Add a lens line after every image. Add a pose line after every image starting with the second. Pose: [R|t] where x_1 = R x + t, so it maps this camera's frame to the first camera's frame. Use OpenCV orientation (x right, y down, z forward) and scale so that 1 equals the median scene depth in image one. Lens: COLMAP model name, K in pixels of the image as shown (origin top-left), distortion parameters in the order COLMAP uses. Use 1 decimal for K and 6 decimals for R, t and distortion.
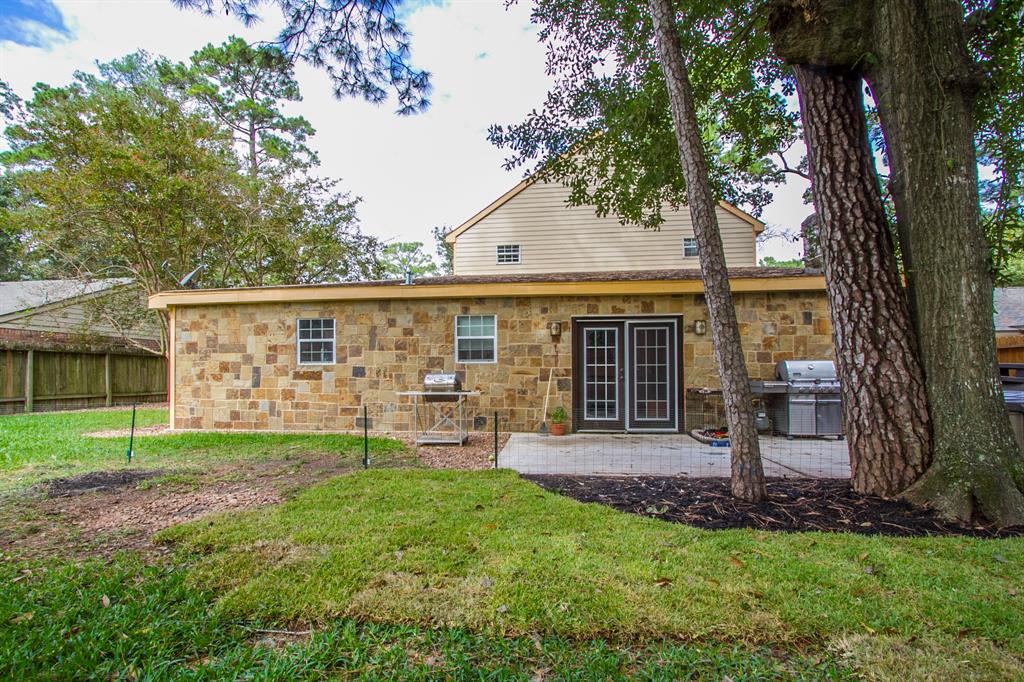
lens RADIAL K [[472.8, 0, 510.0], [0, 472.8, 351.8], [0, 0, 1]] dist [-0.015771, 0.003200]
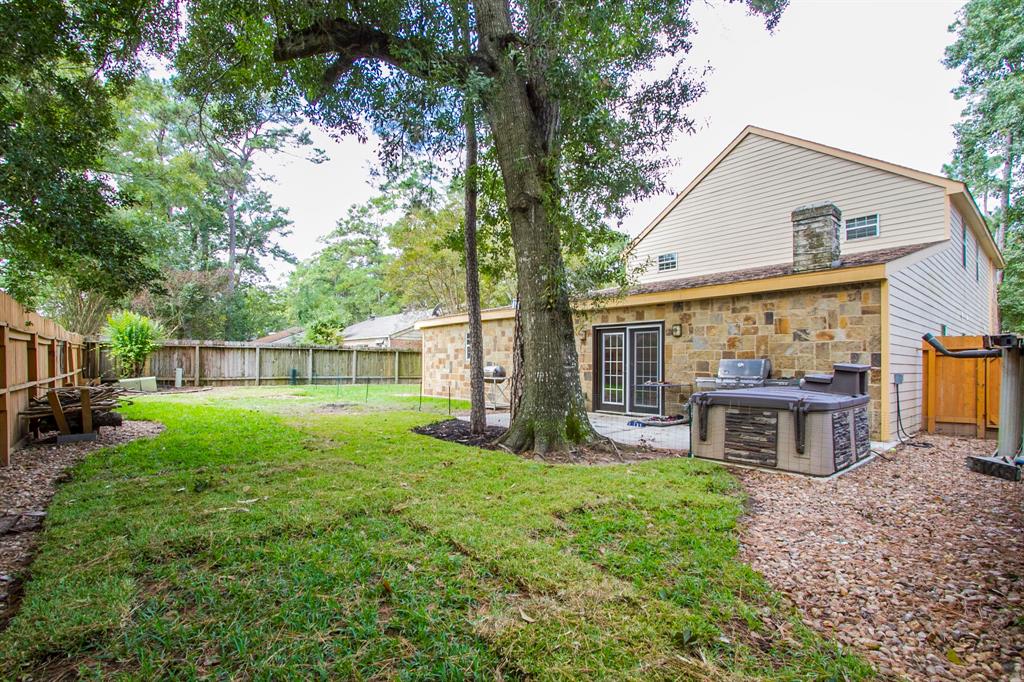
lens RADIAL K [[472.8, 0, 512.2], [0, 472.8, 349.1], [0, 0, 1]] dist [-0.015771, 0.003200]
pose [[0.737827, -0.010109, -0.674914, 0.823457], [0.014929, 0.999888, 0.001344, -0.012161], [0.674825, -0.011068, 0.737895, -0.137100]]
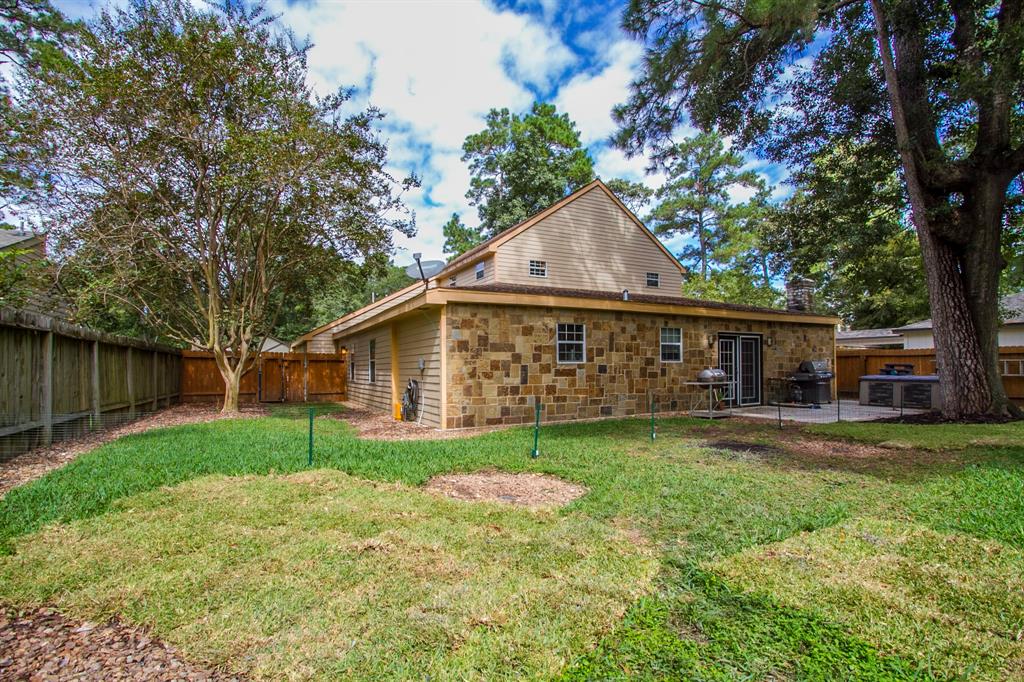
lens RADIAL K [[472.8, 0, 503.3], [0, 472.8, 350.3], [0, 0, 1]] dist [-0.015771, 0.003200]
pose [[0.828664, 0.017625, 0.559468, -1.212561], [-0.018388, 0.999822, -0.004262, 0.003575], [-0.559444, -0.006755, 0.828841, 0.129419]]
